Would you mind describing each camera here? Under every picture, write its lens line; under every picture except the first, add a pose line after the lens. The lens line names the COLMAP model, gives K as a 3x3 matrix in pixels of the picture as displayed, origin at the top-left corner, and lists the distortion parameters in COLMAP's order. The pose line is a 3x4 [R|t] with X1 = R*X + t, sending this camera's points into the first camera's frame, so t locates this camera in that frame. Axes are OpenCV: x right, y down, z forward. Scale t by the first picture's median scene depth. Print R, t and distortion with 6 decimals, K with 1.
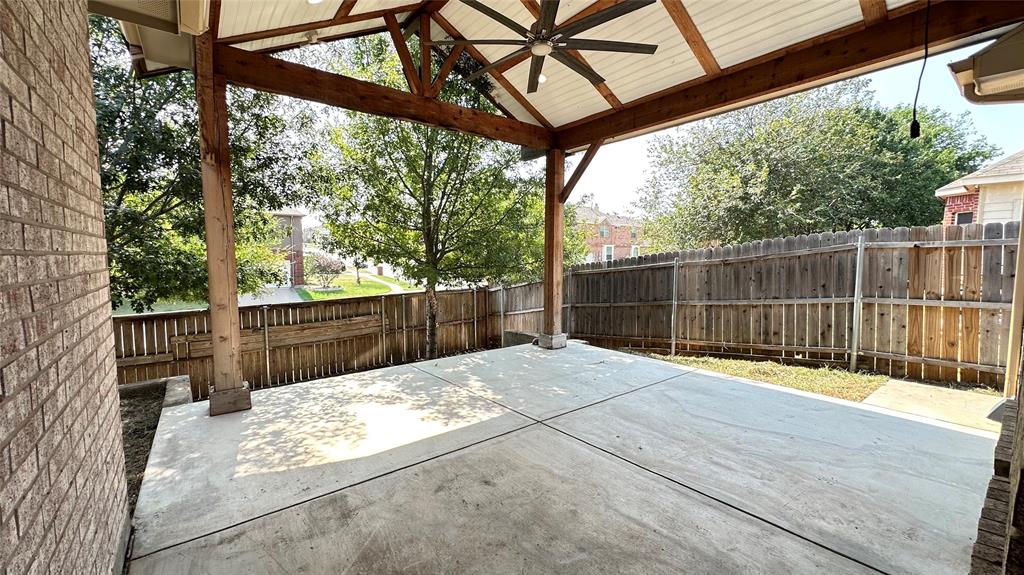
lens RADIAL K [[408.4, 0, 513.4], [0, 408.4, 287.4], [0, 0, 1]] dist [-0.010349, 0.000225]
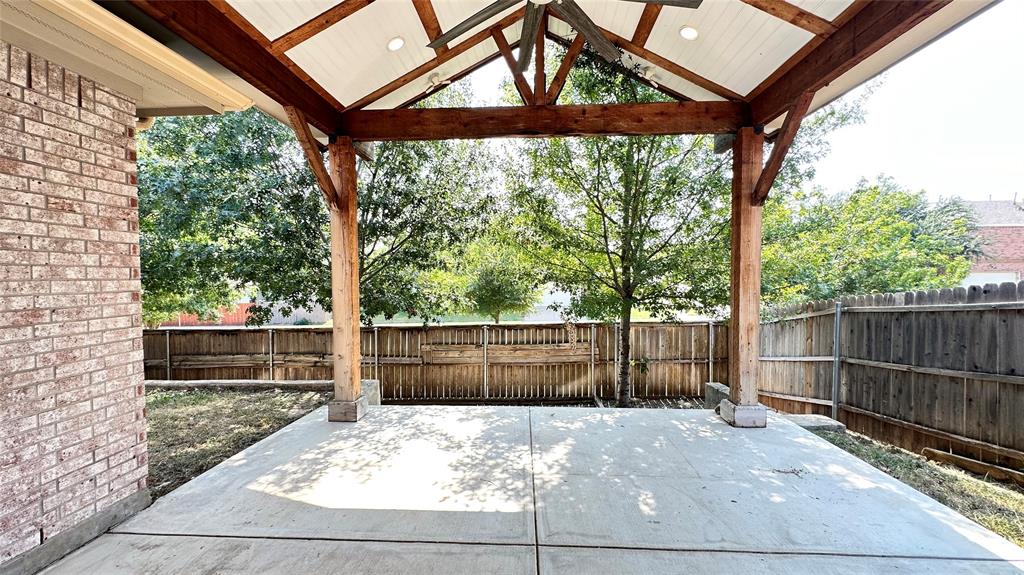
lens RADIAL K [[408.4, 0, 513.4], [0, 408.4, 287.4], [0, 0, 1]] dist [-0.010349, 0.000225]
pose [[0.750689, 0.014767, -0.660490, 0.258452], [-0.048971, 0.998244, -0.033340, -0.034718], [0.658838, 0.057373, 0.750094, 0.256643]]
